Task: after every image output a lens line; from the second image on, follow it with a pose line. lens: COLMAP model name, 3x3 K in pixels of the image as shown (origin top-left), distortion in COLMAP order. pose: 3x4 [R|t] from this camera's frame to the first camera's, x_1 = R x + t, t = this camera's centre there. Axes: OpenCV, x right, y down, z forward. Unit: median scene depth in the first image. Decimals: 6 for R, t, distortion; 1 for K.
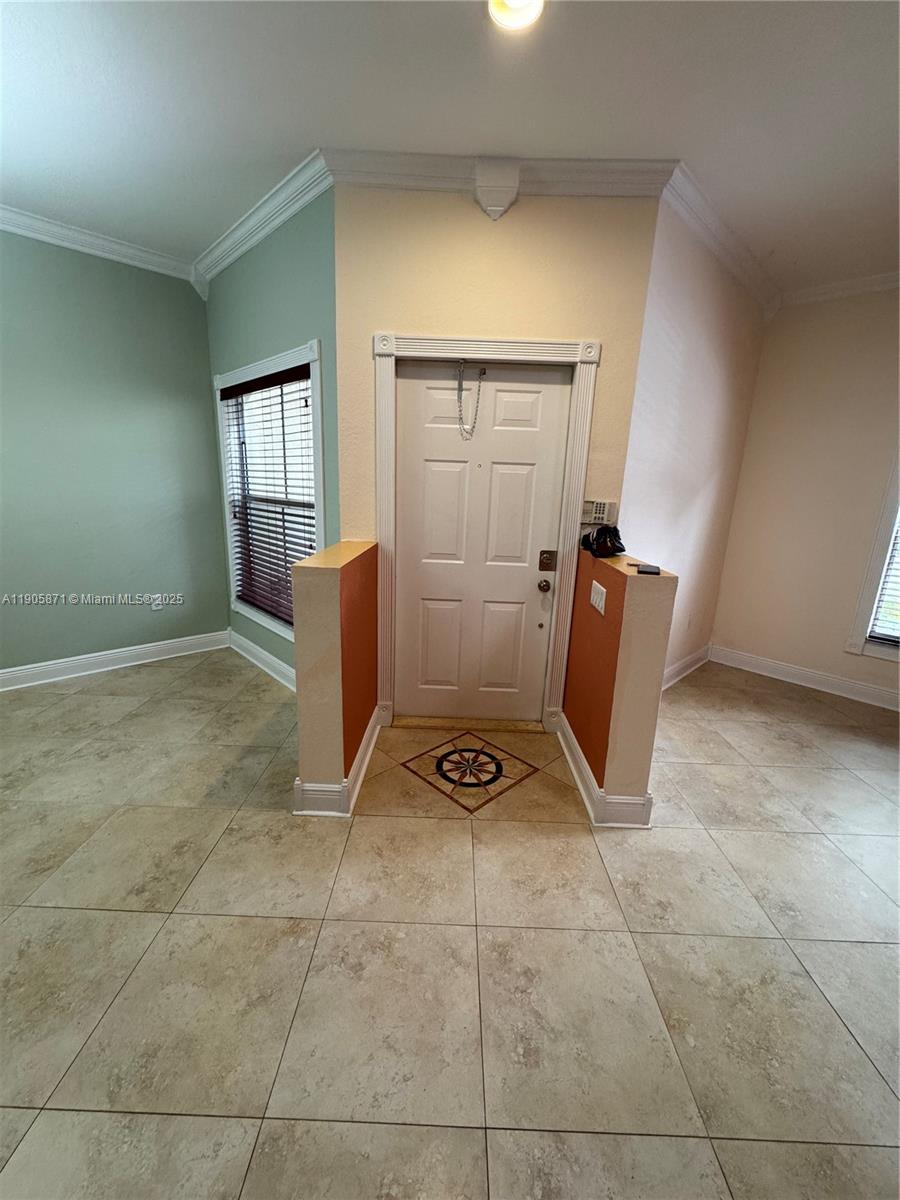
lens RADIAL K [[476.1, 0, 450.0], [0, 476.1, 600.0], [0, 0, 1]] dist [-0.000509, 0.000111]
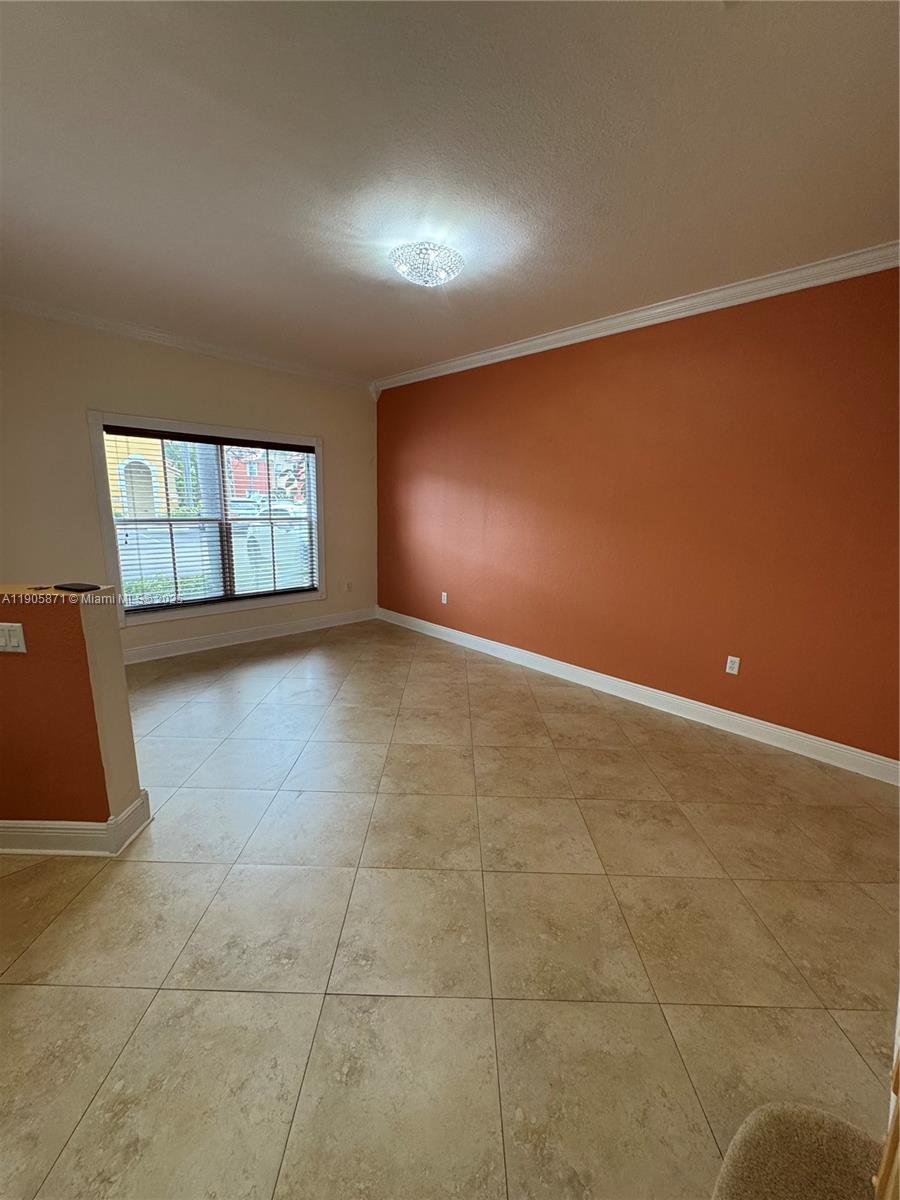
lens RADIAL K [[476.1, 0, 450.0], [0, 476.1, 600.0], [0, 0, 1]] dist [-0.000509, 0.000111]
pose [[-0.006470, -0.239493, 0.970877, -0.678686], [0.227200, 0.945153, 0.234661, -0.113678], [-0.973827, 0.222102, 0.048298, 0.252720]]
